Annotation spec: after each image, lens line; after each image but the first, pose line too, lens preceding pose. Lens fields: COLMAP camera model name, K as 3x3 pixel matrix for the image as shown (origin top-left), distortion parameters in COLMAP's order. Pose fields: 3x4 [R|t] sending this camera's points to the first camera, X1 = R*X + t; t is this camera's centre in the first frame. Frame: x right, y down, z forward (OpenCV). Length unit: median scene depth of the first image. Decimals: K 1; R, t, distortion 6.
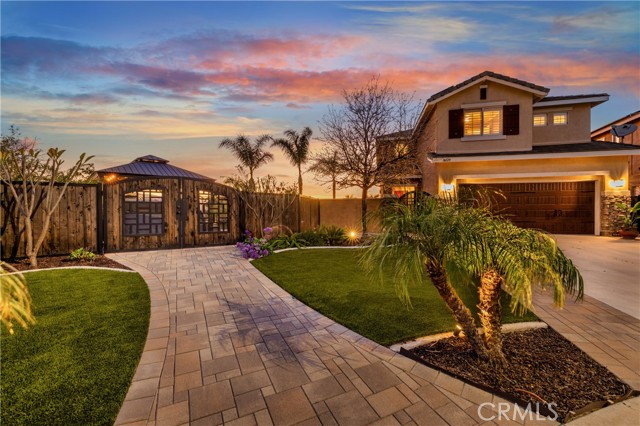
lens RADIAL K [[268.9, 0, 319.7], [0, 268.9, 209.1], [0, 0, 1]] dist [0.004674, 0.000329]
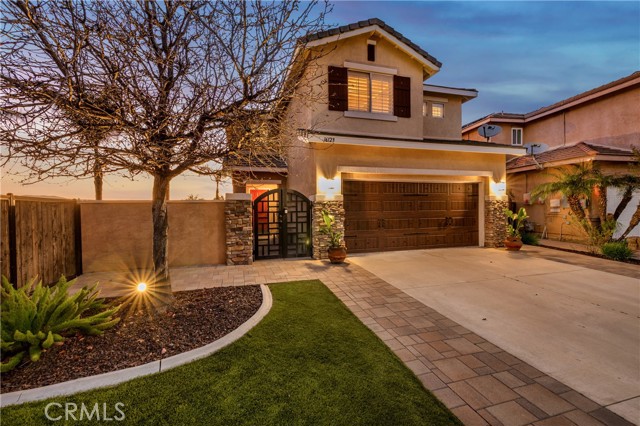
lens RADIAL K [[268.9, 0, 319.4], [0, 268.9, 209.5], [0, 0, 1]] dist [0.004674, 0.000329]
pose [[0.870834, -0.007292, 0.491524, 0.145859], [0.007284, 0.999972, 0.001931, -0.023992], [-0.491524, 0.001898, 0.870862, 0.466537]]
